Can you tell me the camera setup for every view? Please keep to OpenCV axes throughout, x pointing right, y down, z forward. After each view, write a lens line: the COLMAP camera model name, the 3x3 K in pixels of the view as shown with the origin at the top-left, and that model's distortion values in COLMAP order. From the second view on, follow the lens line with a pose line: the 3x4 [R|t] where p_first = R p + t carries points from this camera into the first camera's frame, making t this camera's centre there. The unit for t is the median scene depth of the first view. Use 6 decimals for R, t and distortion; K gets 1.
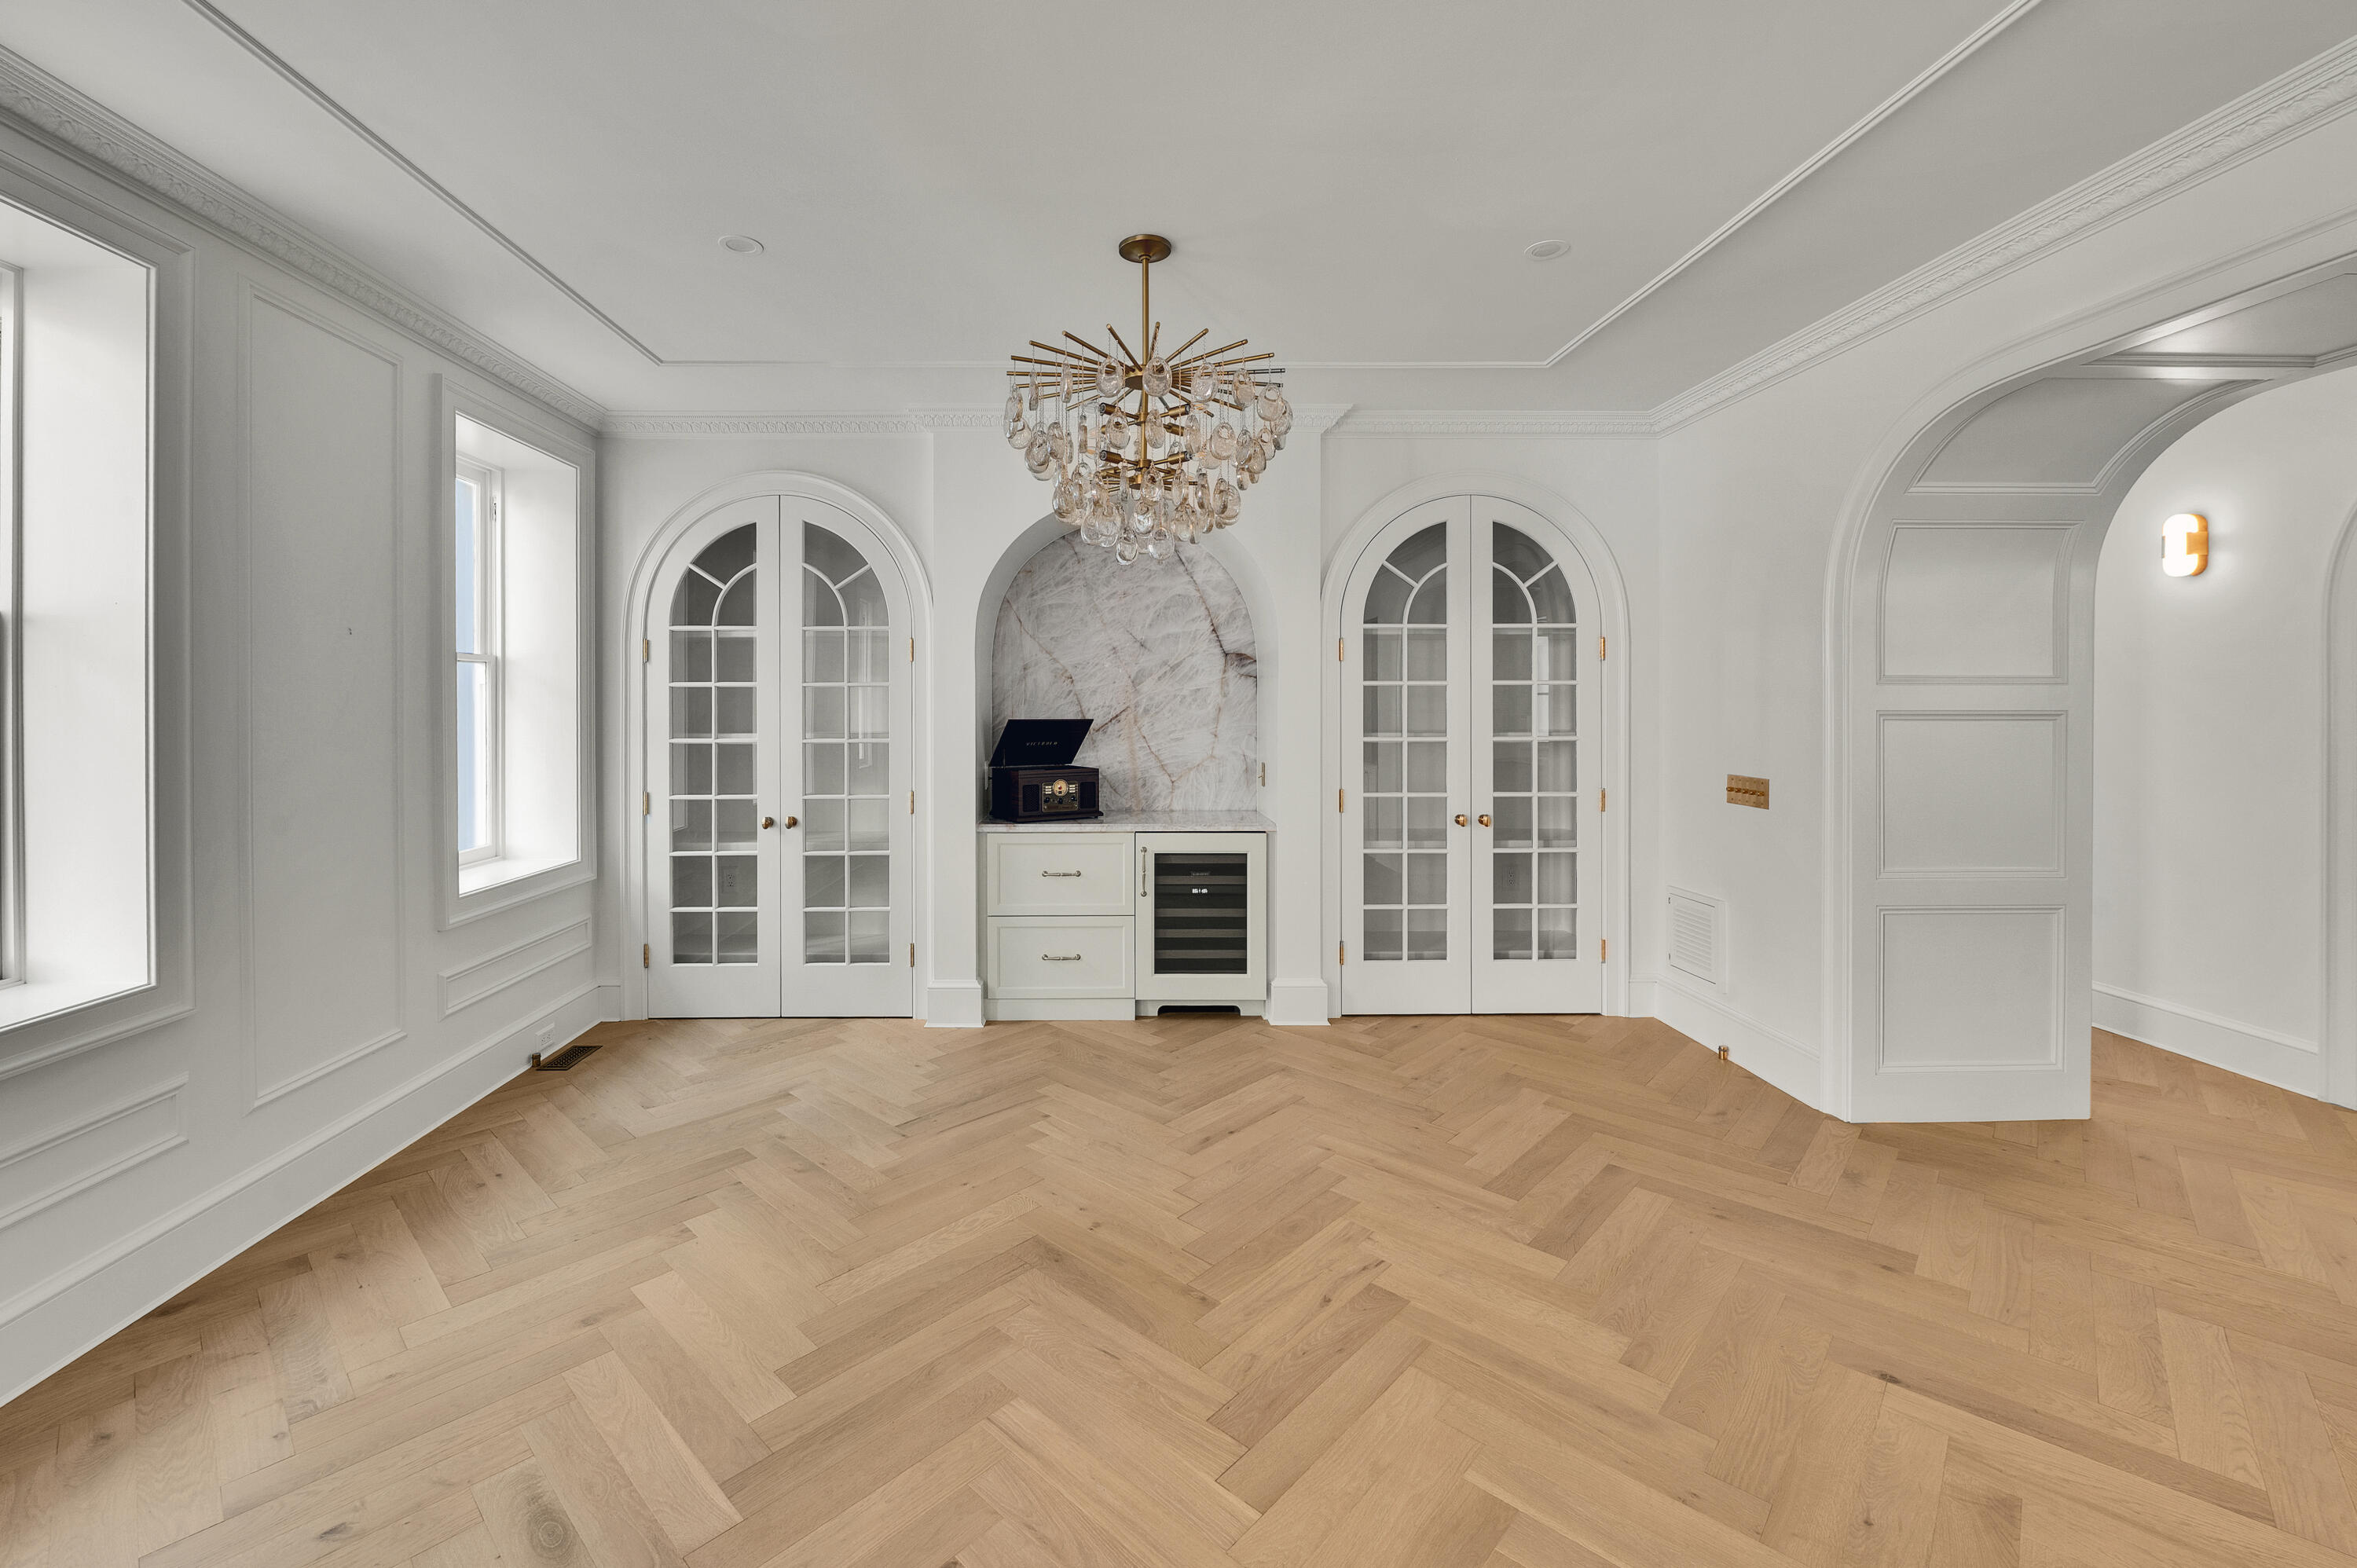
lens RADIAL K [[961.1, 0, 1112.8], [0, 961.1, 704.2], [0, 0, 1]] dist [-0.014758, 0.000127]
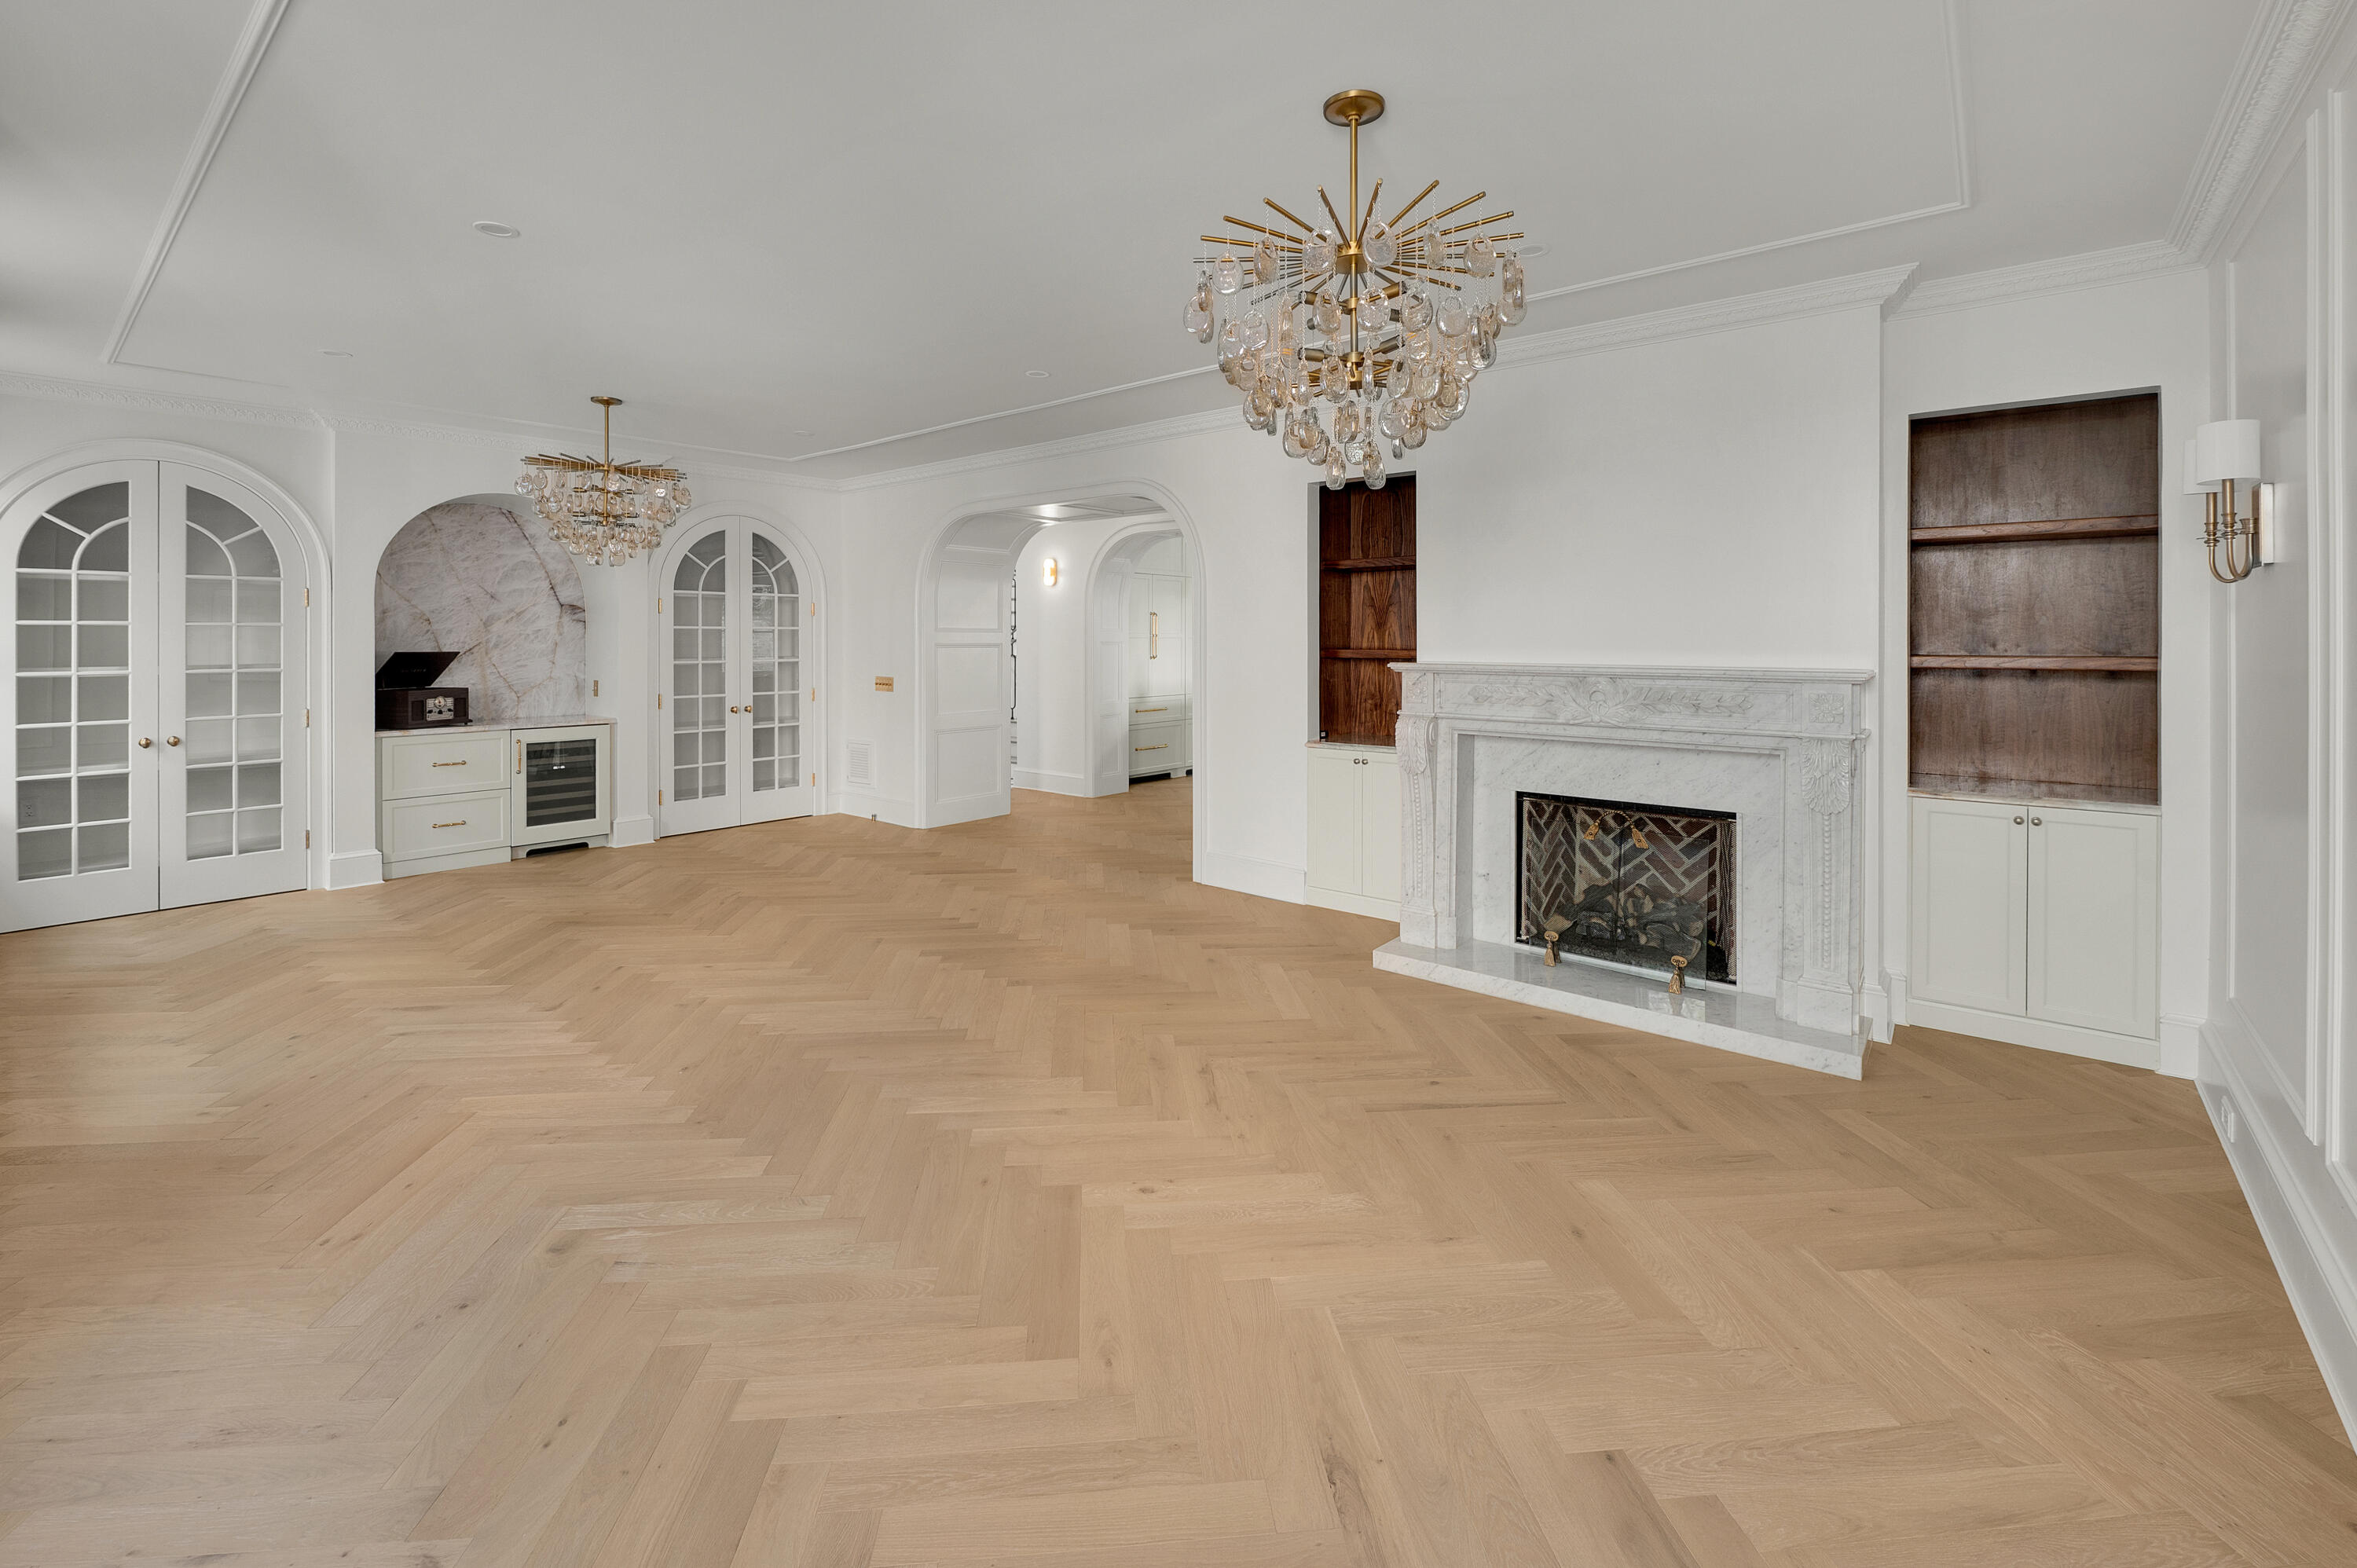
lens RADIAL K [[998.8, 0, 1173.9], [0, 998.8, 639.9], [0, 0, 1]] dist [-0.000114, -0.000047]
pose [[0.649007, 0.000600, 0.760782, -0.465242], [0.000530, 0.999999, -0.001241, 0.001529], [-0.760782, 0.001209, 0.649006, -0.714586]]
